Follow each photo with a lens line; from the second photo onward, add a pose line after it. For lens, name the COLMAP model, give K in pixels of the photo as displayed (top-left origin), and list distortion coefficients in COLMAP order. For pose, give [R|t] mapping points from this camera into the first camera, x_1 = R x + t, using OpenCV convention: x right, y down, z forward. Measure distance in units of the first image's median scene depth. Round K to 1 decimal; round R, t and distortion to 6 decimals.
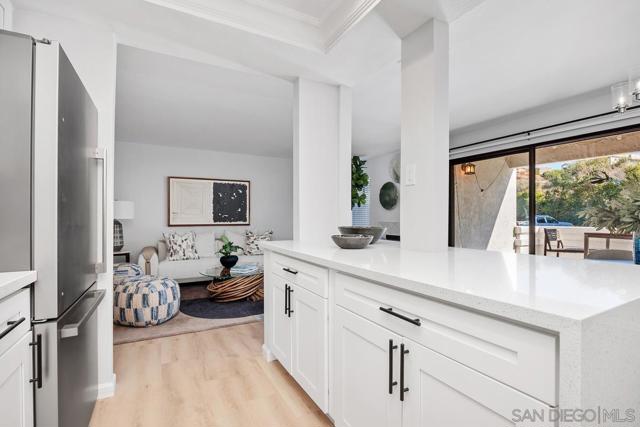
lens RADIAL K [[295.5, 0, 317.6], [0, 295.5, 215.4], [0, 0, 1]] dist [-0.011964, -0.000011]
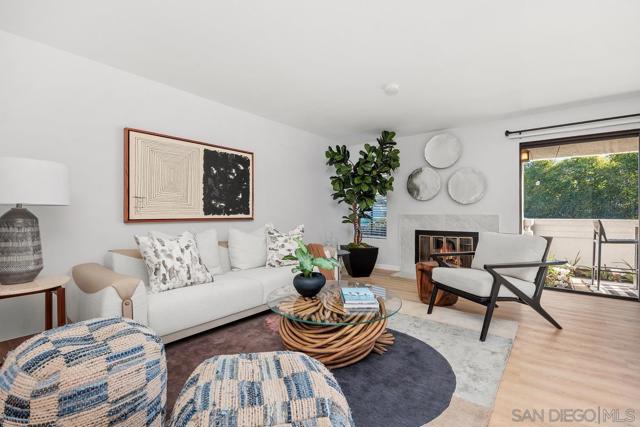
lens RADIAL K [[288.7, 0, 319.8], [0, 288.7, 212.7], [0, 0, 1]] dist [-0.011432, 0.000826]
pose [[0.922322, 0.002246, 0.386416, -0.381889], [-0.003264, 0.999993, 0.001977, 0.017303], [-0.386409, -0.003085, 0.922323, 0.390719]]
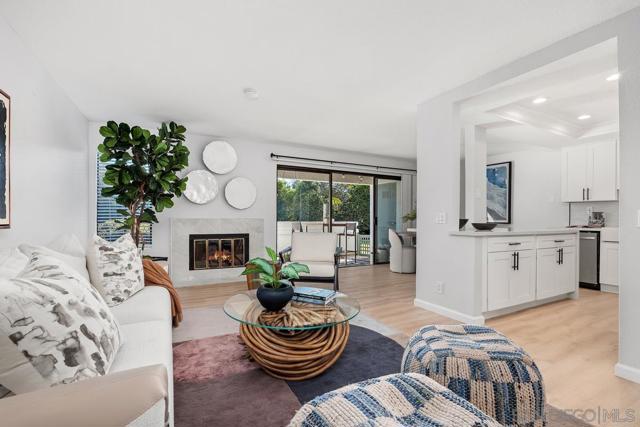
lens RADIAL K [[288.7, 0, 316.8], [0, 288.7, 218.9], [0, 0, 1]] dist [-0.011432, 0.000826]
pose [[0.028037, -0.002284, 0.999604, -0.608718], [-0.011655, 0.999929, 0.002611, 0.019364], [-0.999539, -0.011723, 0.028008, 0.718063]]
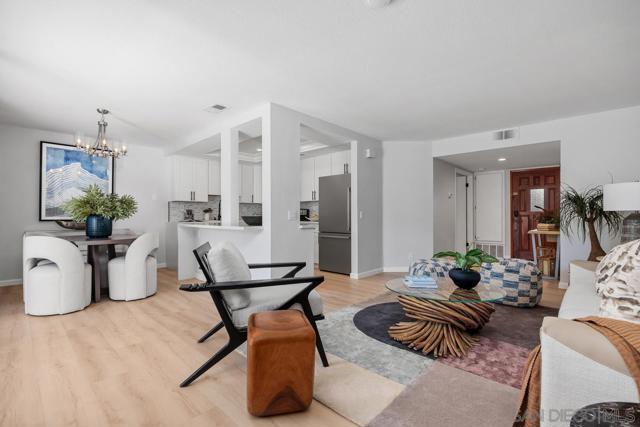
lens RADIAL K [[288.7, 0, 320.0], [0, 288.7, 212.7], [0, 0, 1]] dist [-0.011432, 0.000826]
pose [[-0.944515, -0.002096, -0.328462, 0.151515], [0.002127, 0.999920, -0.012498, 0.018855], [0.328462, -0.012504, -0.944434, 1.156404]]
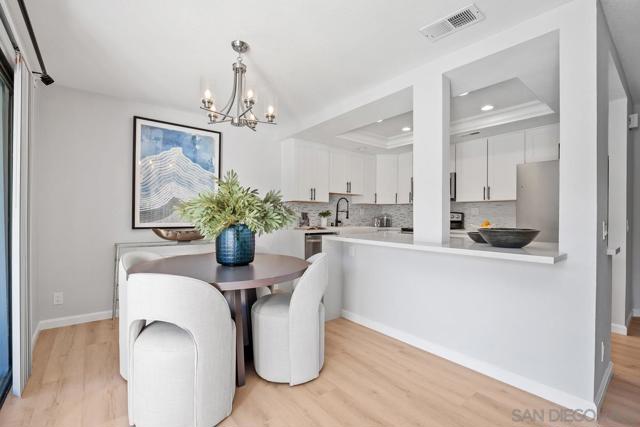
lens RADIAL K [[288.7, 0, 326.0], [0, 288.7, 215.9], [0, 0, 1]] dist [-0.011432, 0.000826]
pose [[-0.981305, -0.007317, -0.192317, 0.369440], [-0.007264, 0.999973, -0.000981, 0.001714], [0.192319, 0.000434, -0.981332, 0.765734]]
